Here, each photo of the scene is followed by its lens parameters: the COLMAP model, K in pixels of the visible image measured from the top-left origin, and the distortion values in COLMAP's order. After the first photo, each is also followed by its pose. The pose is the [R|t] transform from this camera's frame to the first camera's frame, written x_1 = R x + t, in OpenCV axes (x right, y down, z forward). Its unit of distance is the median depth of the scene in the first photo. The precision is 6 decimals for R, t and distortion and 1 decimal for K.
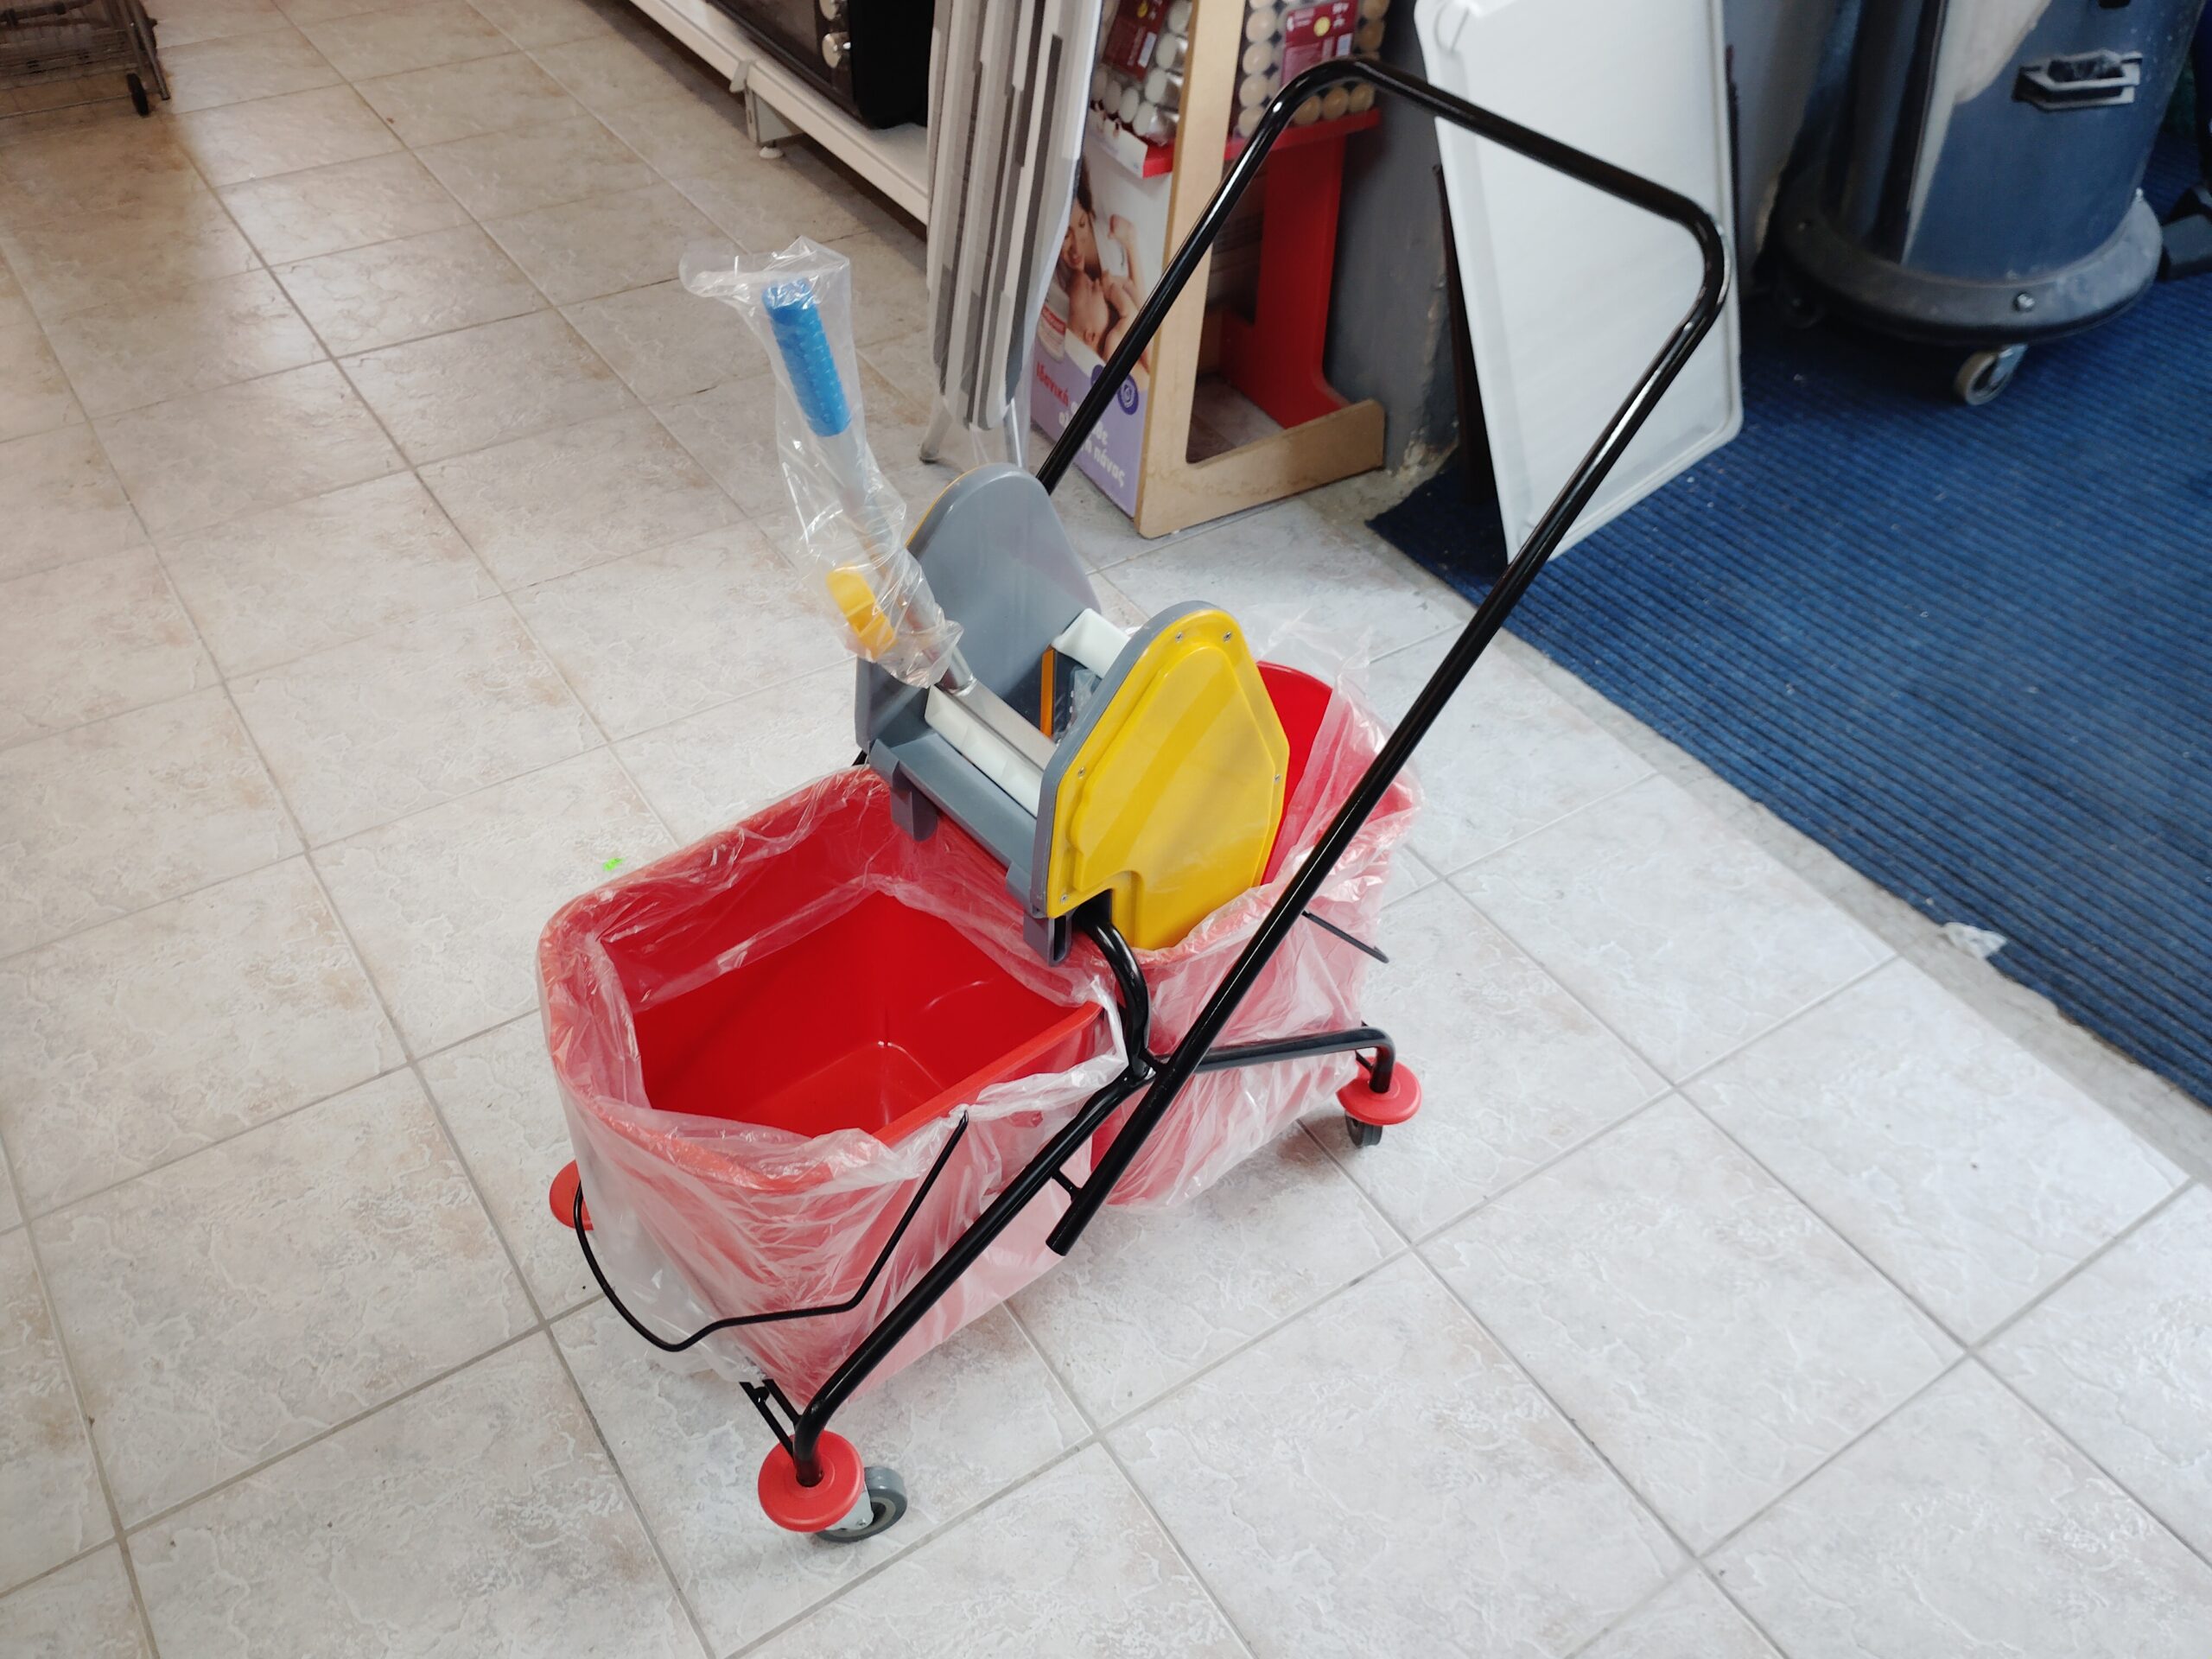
lens RADIAL K [[1849.2, 0, 1096.4], [0, 1849.2, 813.2], [0, 0, 1]] dist [0.064946, -0.087241]
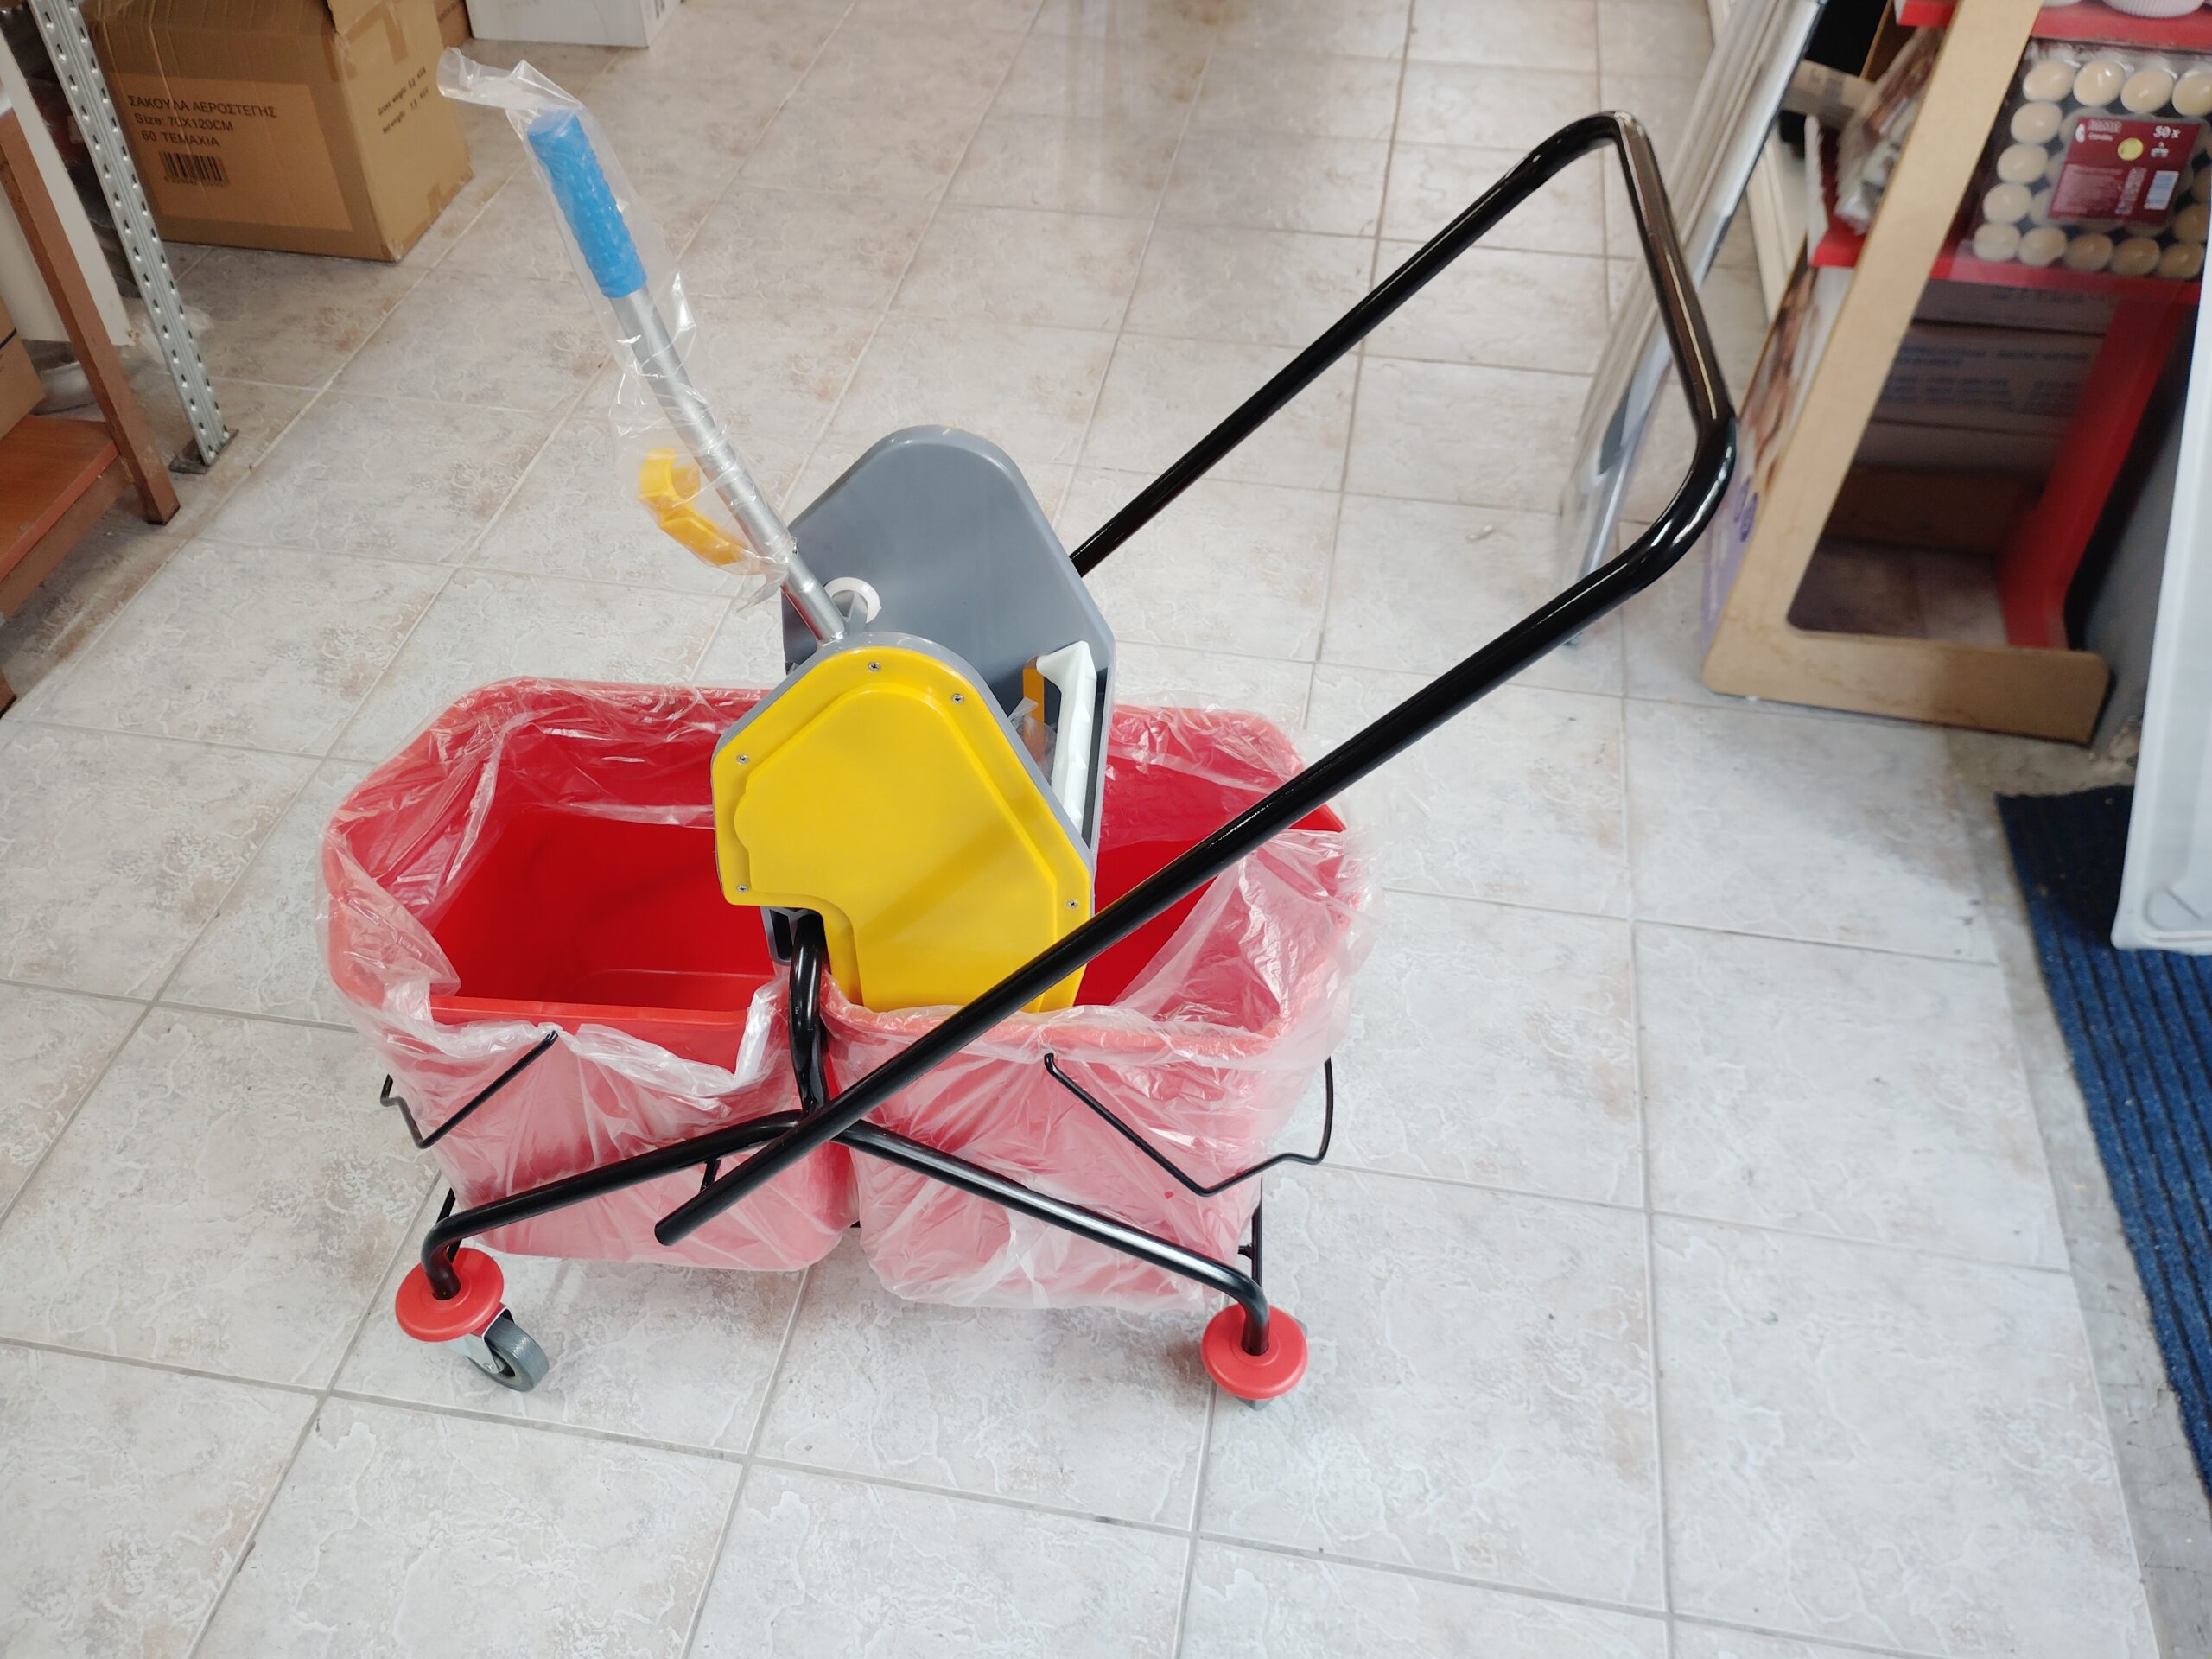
lens RADIAL K [[1849.2, 0, 1108.8], [0, 1849.2, 817.7], [0, 0, 1]] dist [0.064946, -0.087241]
pose [[0.725486, 0.457207, -0.514423, 0.333484], [-0.449853, 0.880700, 0.148322, -0.117961], [0.520866, 0.123809, 0.844612, 0.198889]]
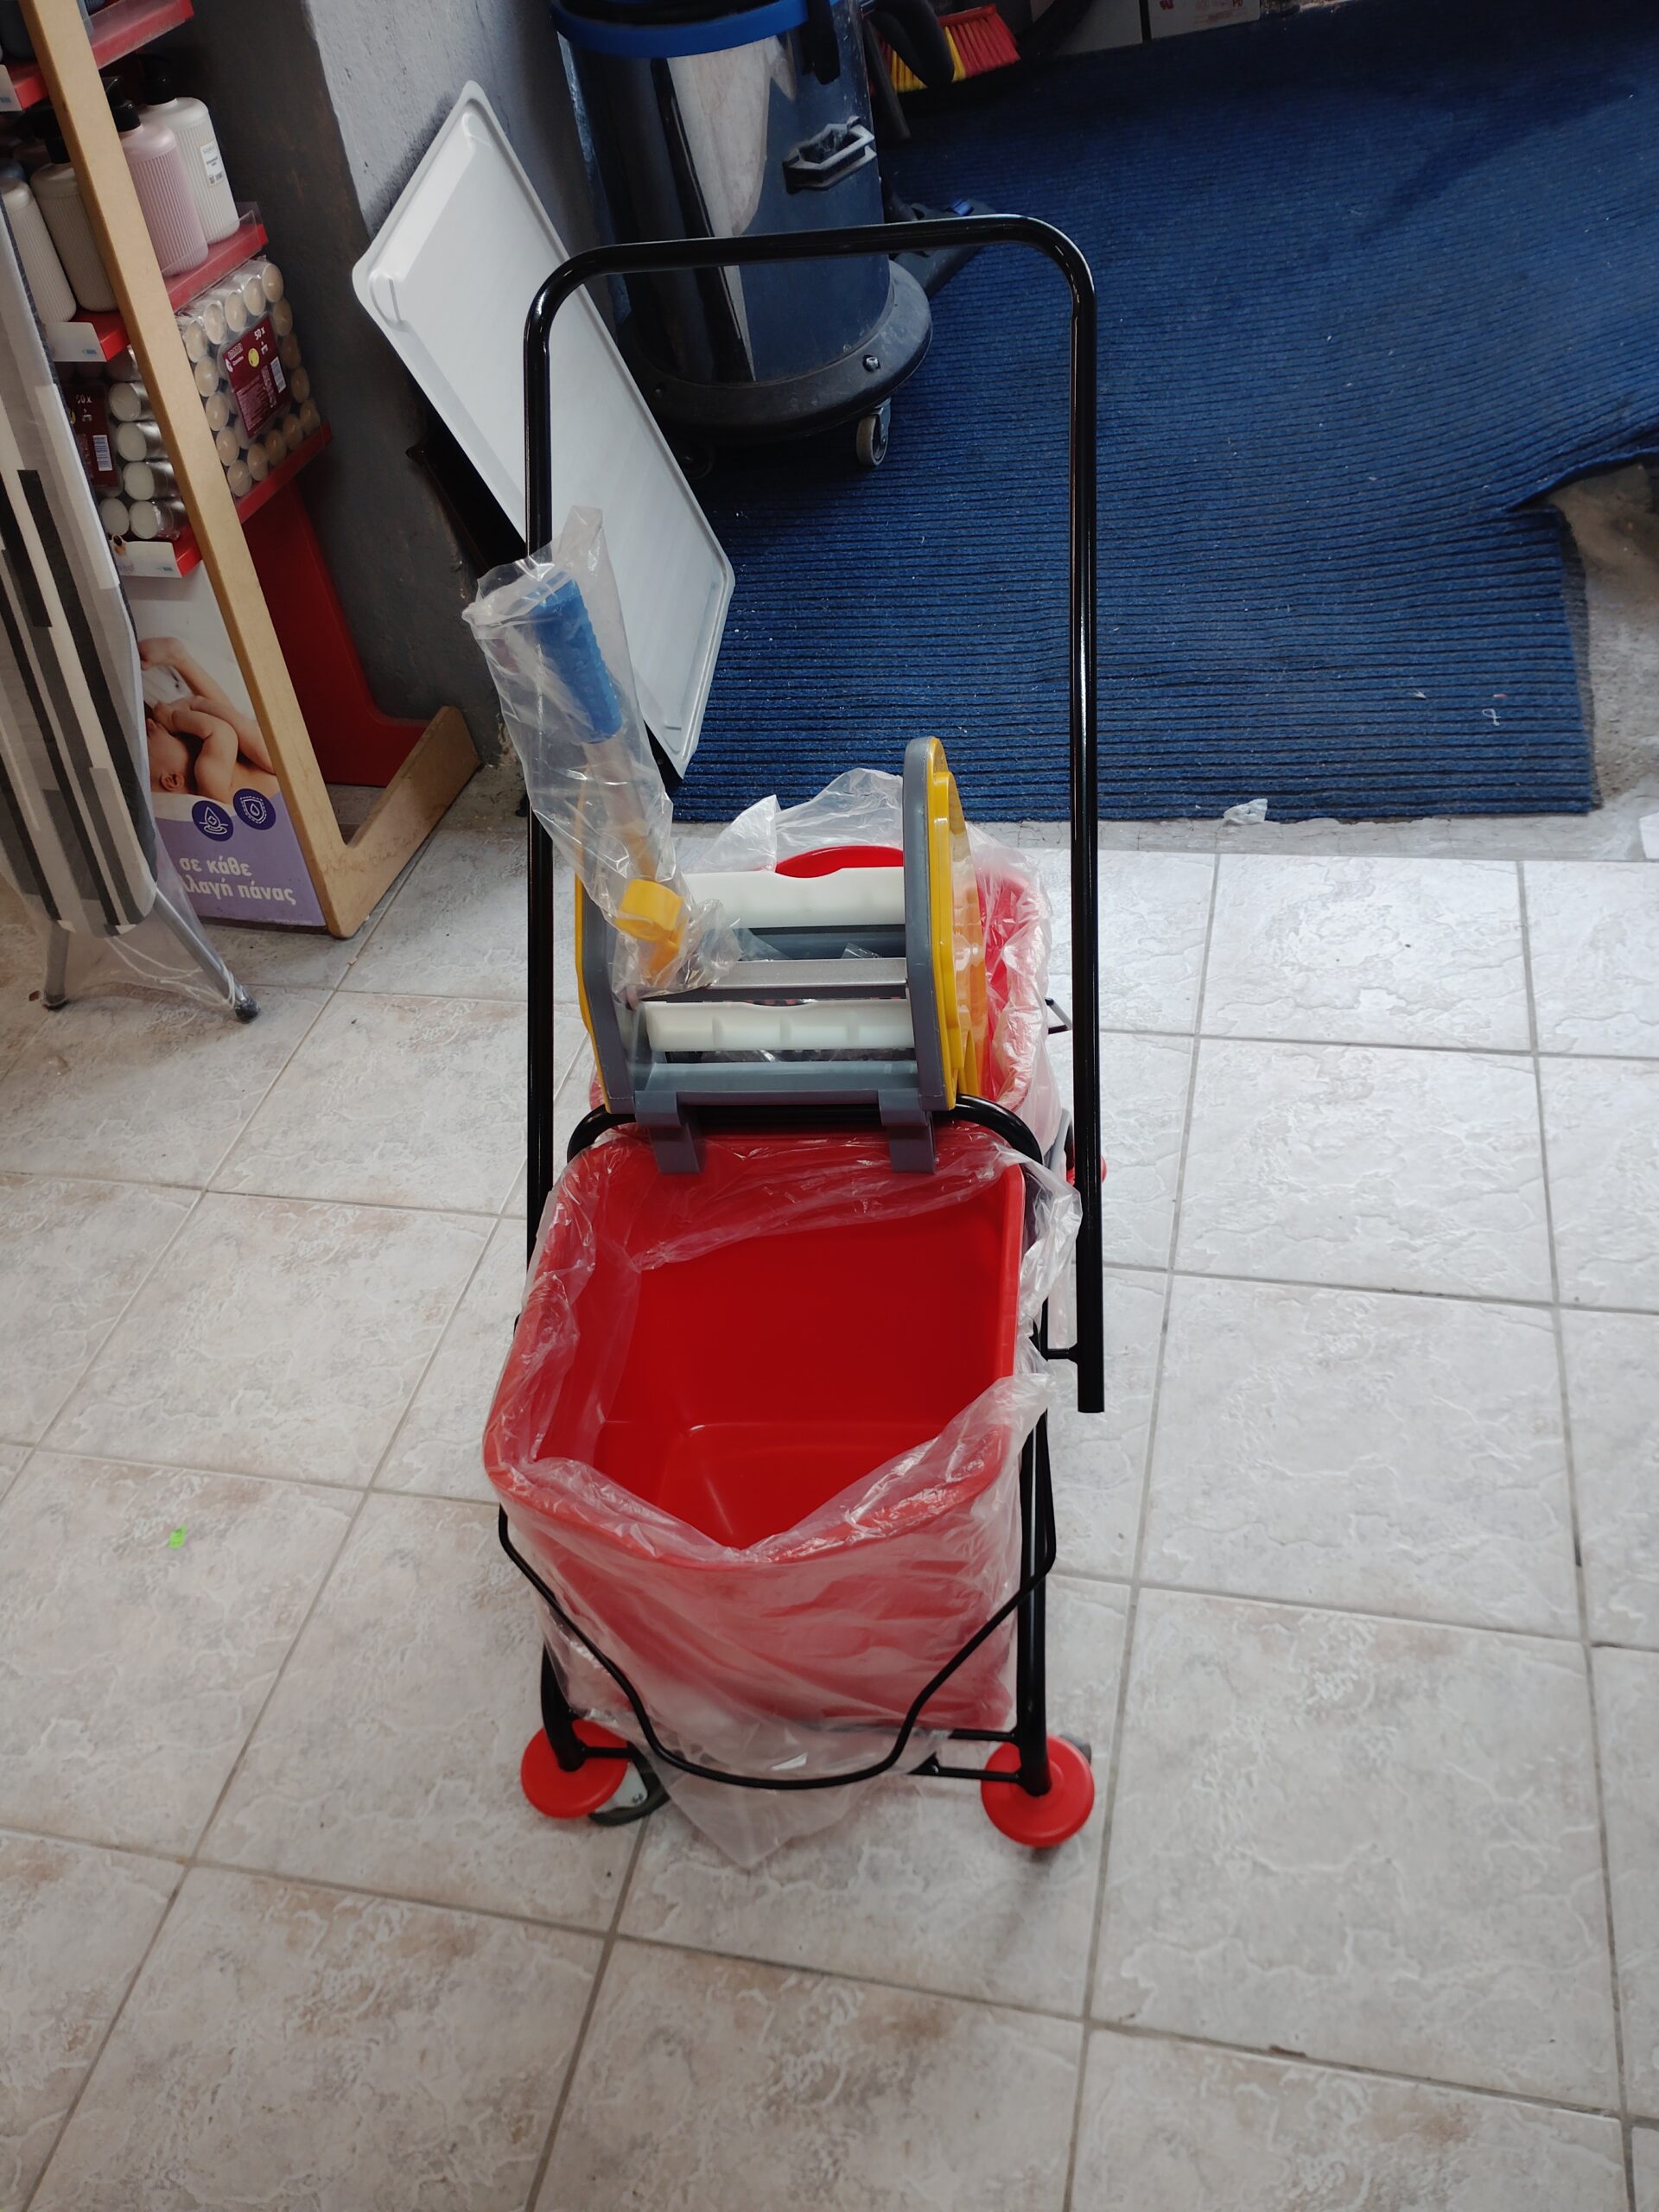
lens RADIAL K [[1849.2, 0, 839.7], [0, 1849.2, 1094.7], [0, 0, 1]] dist [0.064946, -0.087241]
pose [[0.711427, -0.550998, 0.436203, -0.287639], [0.568506, 0.816119, 0.103689, -0.049068], [-0.413126, 0.174217, 0.893854, 0.102089]]
